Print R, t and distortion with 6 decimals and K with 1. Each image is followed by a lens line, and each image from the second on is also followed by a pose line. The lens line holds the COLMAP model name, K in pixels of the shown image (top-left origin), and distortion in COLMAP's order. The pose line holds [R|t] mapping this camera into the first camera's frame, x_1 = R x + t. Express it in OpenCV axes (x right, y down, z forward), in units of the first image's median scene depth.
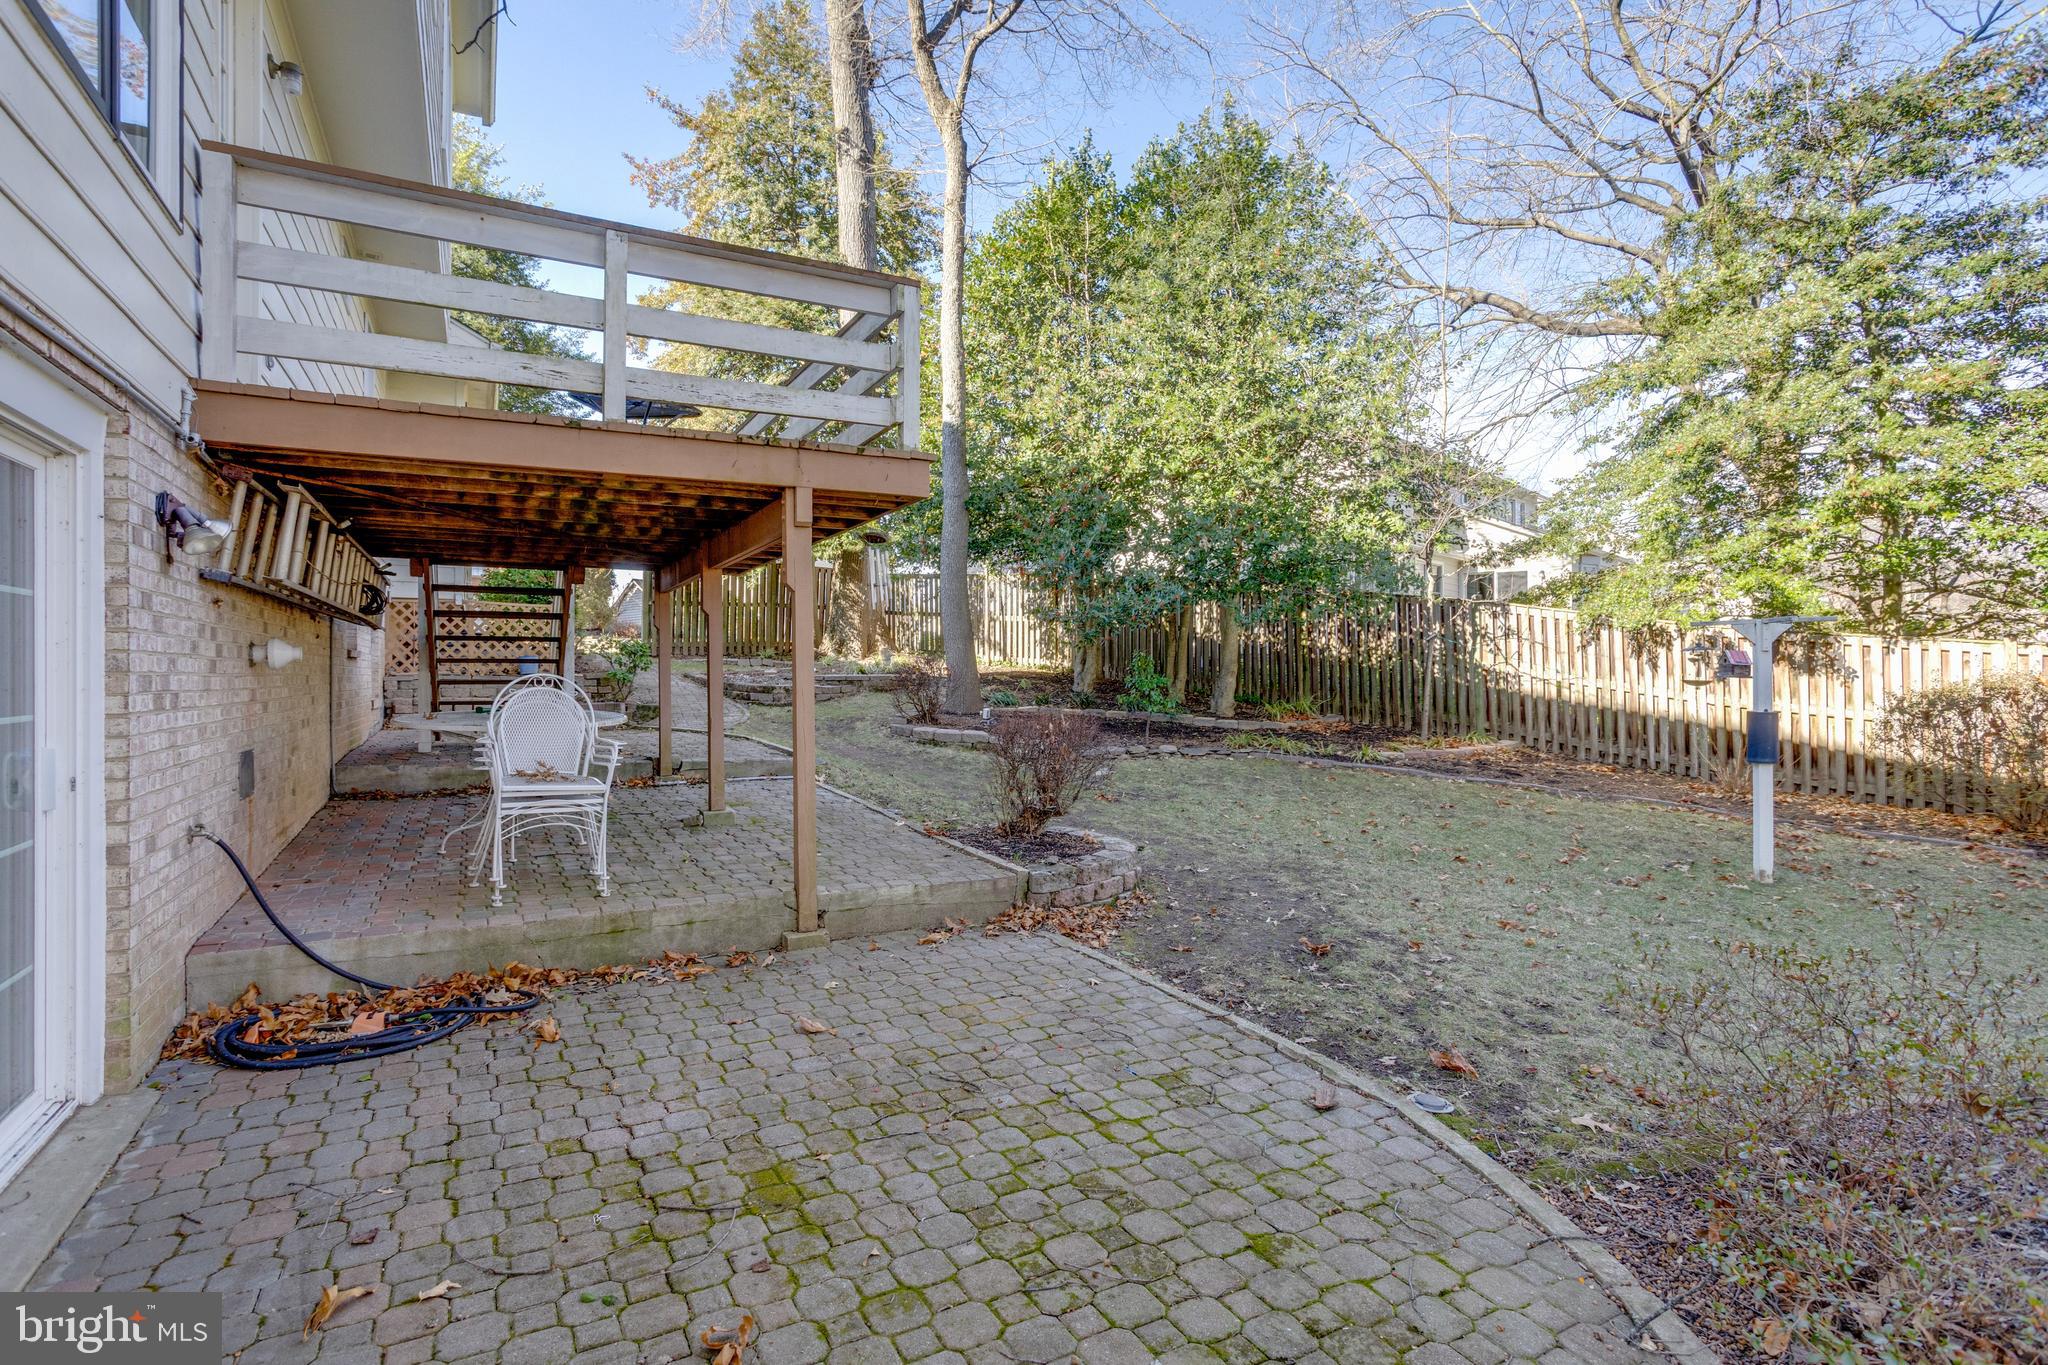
lens RADIAL K [[1008.9, 0, 1024.0], [0, 1008.9, 682.5], [0, 0, 1]] dist [-0.022639, -0.000051]
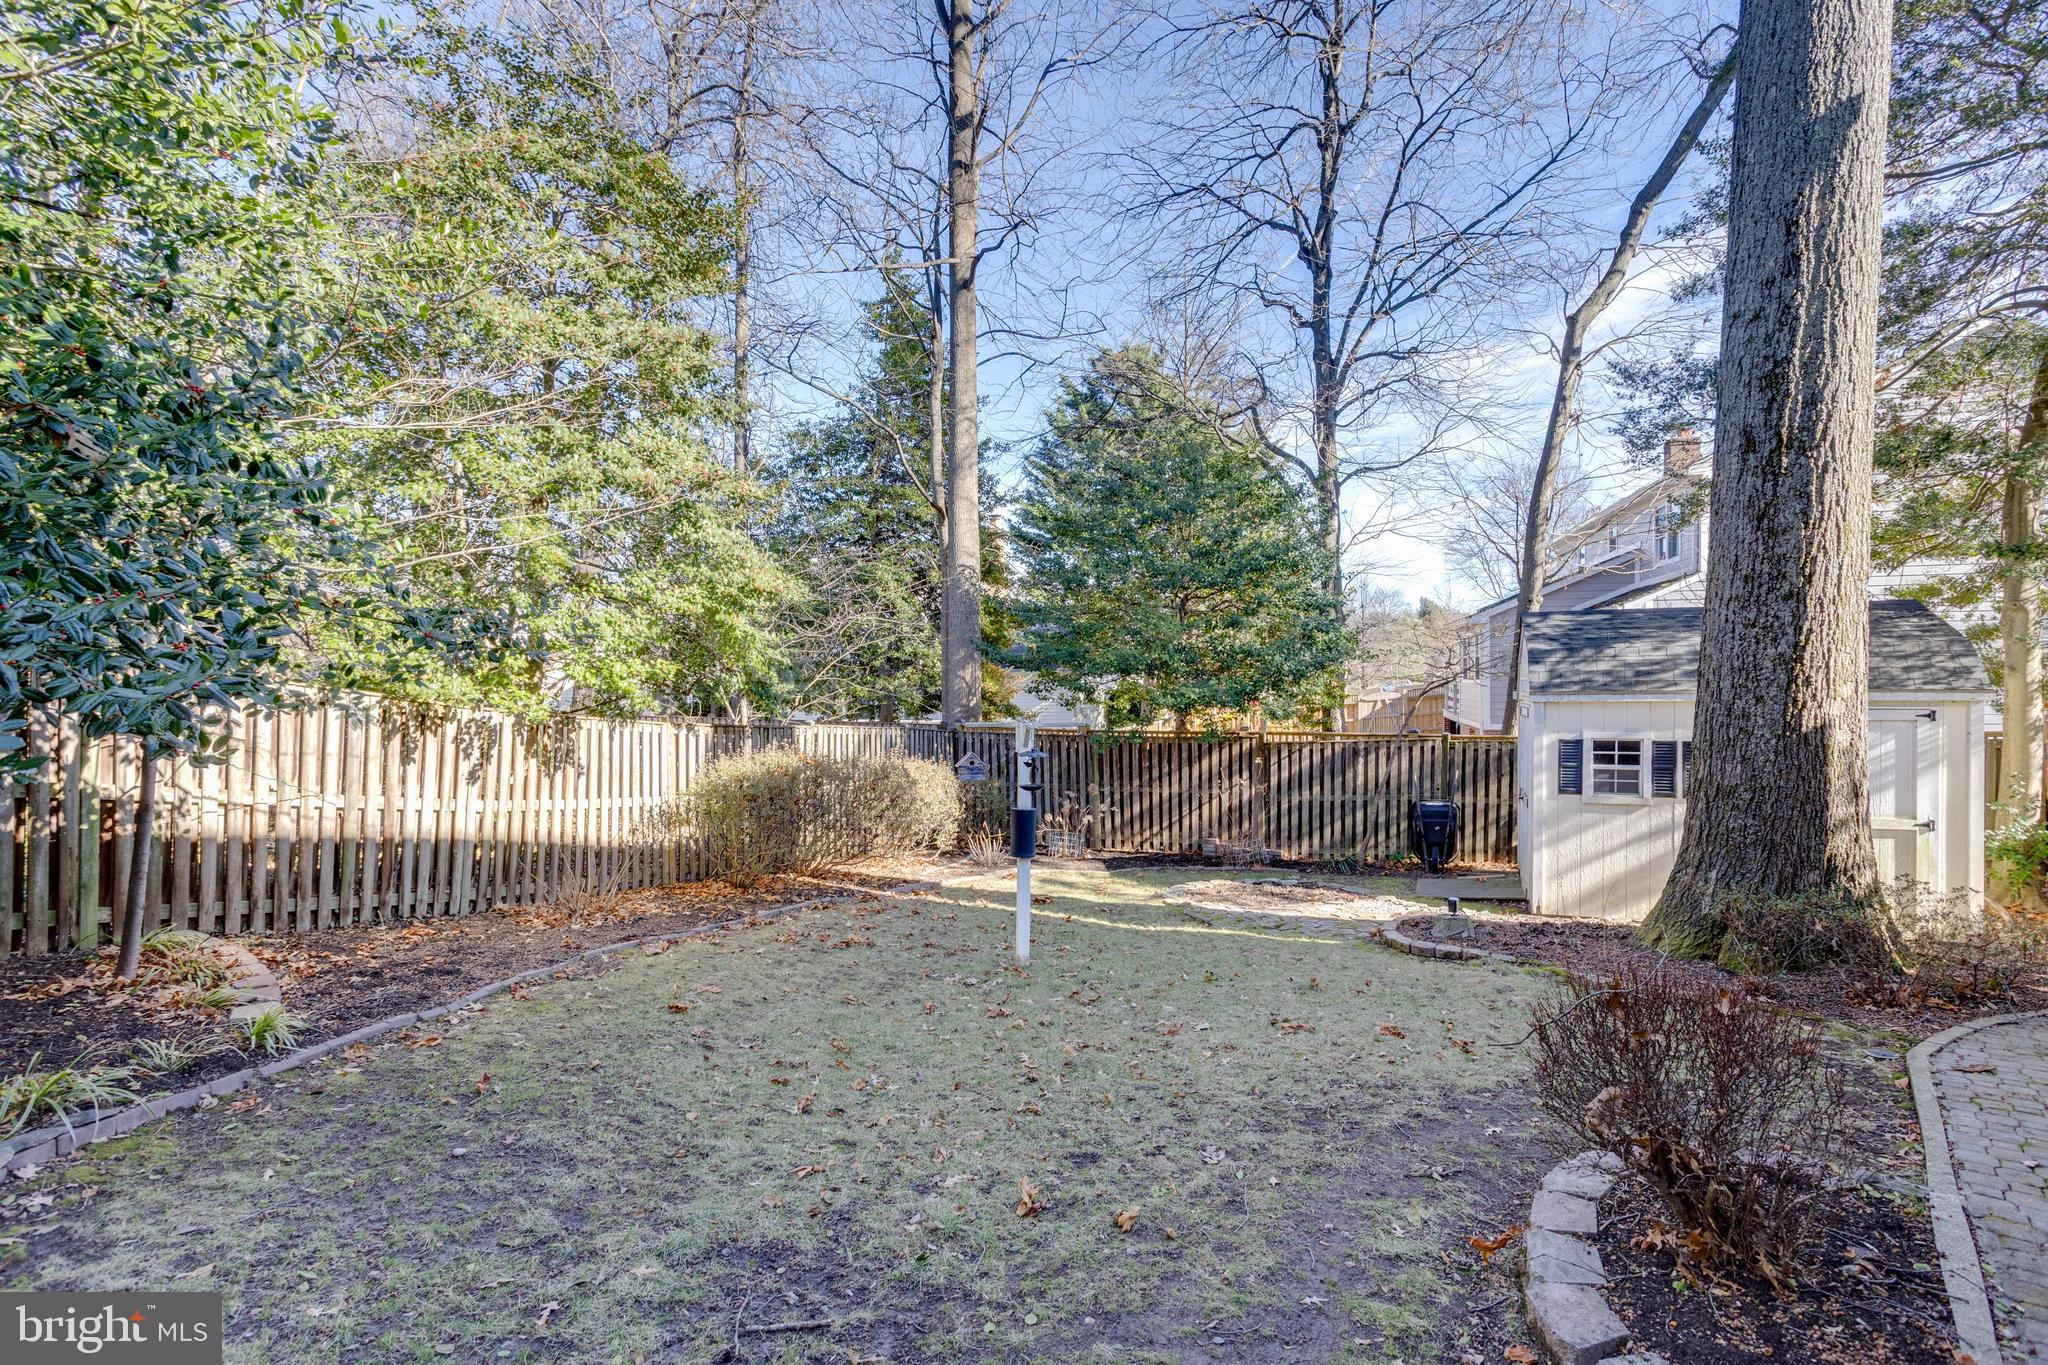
lens RADIAL K [[997.6, 0, 1054.6], [0, 997.6, 682.9], [0, 0, 1]] dist [0.022068, 0.000201]
pose [[-0.363266, 0.004785, 0.931673, -0.167326], [0.022113, 0.999749, 0.003487, -0.062795], [-0.931423, 0.021869, -0.363280, 0.776131]]
